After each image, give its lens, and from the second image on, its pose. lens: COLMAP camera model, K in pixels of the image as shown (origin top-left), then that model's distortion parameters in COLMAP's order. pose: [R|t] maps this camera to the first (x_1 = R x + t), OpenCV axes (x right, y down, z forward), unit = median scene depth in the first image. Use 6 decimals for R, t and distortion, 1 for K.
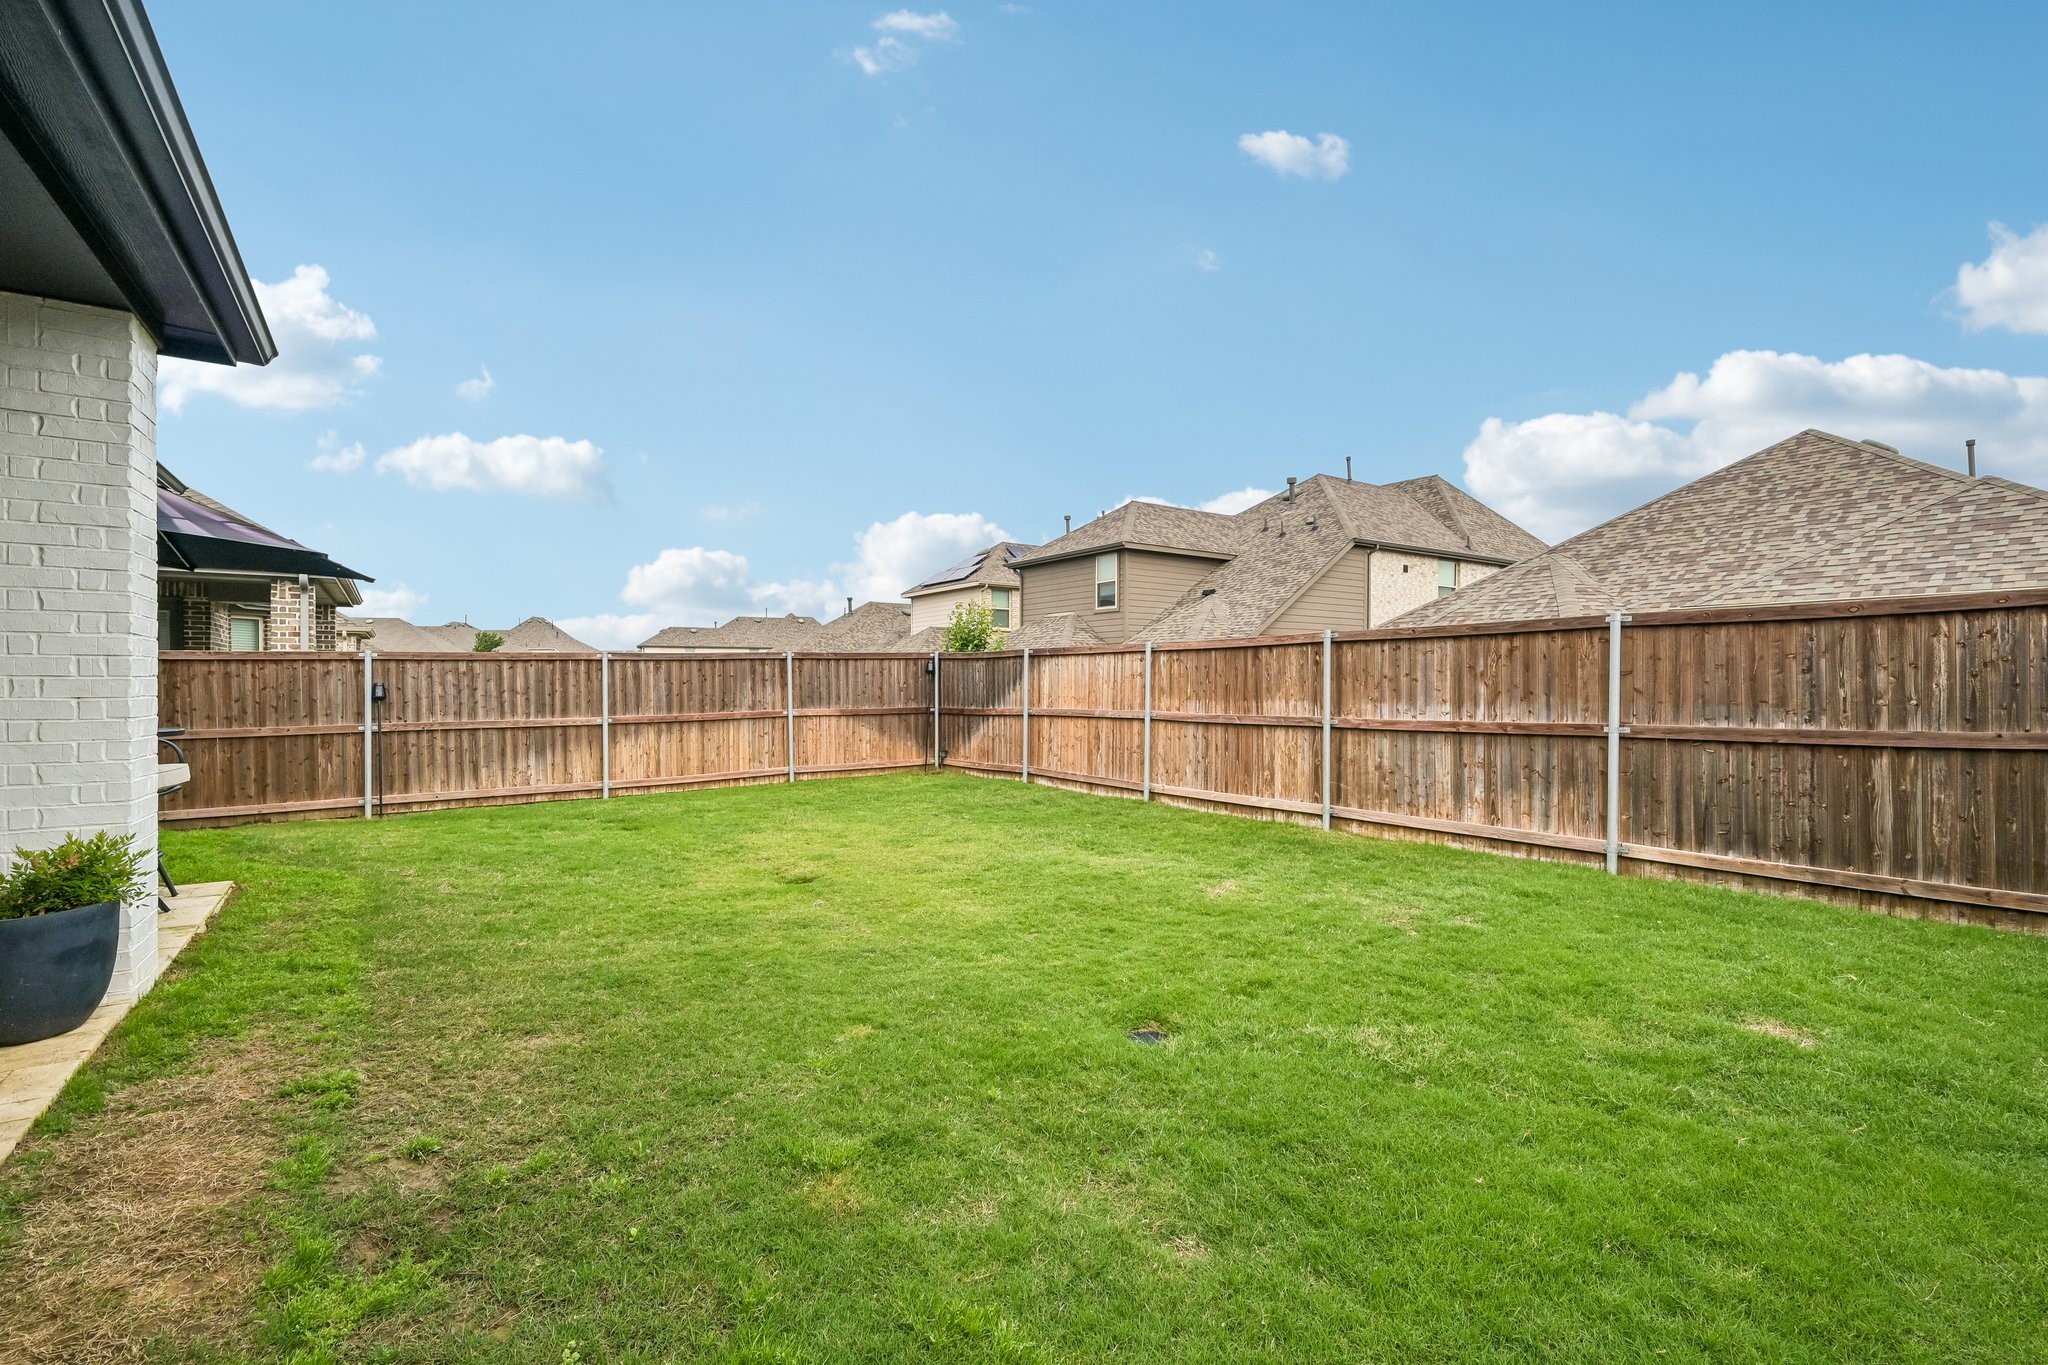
lens RADIAL K [[942.1, 0, 1029.3], [0, 942.1, 678.8], [0, 0, 1]] dist [0.012202, -0.000047]
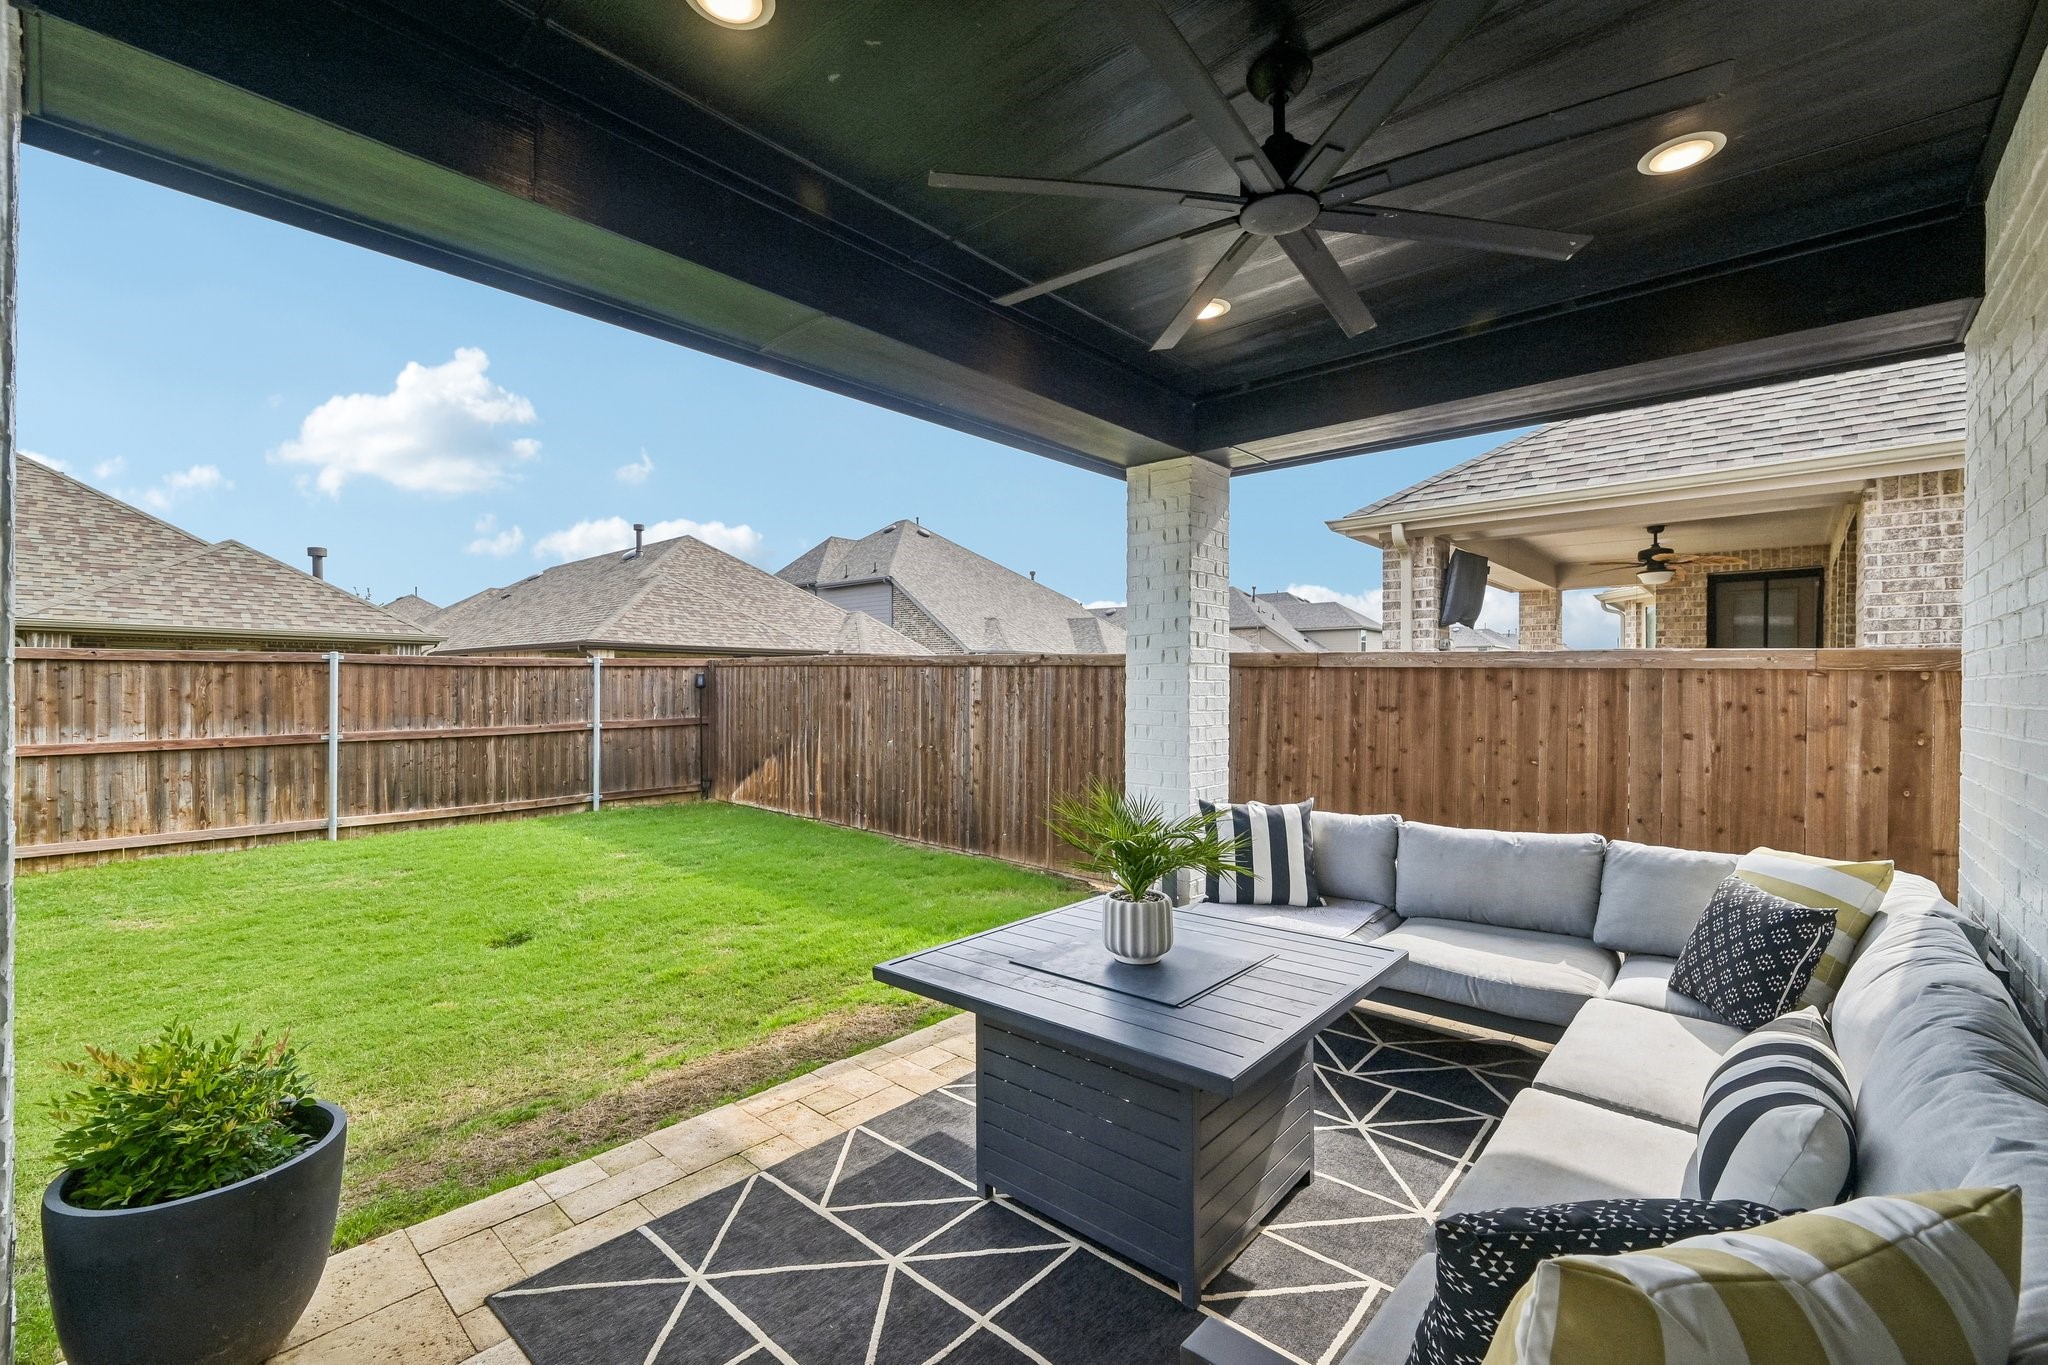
lens RADIAL K [[861.7, 0, 1029.1], [0, 861.7, 692.3], [0, 0, 1]] dist [-0.000375, -0.000082]
pose [[-0.256231, 0.003896, 0.966608, -0.820521], [0.000938, 0.999992, -0.003782, -0.005815], [-0.966615, -0.000062, -0.256232, 0.324123]]
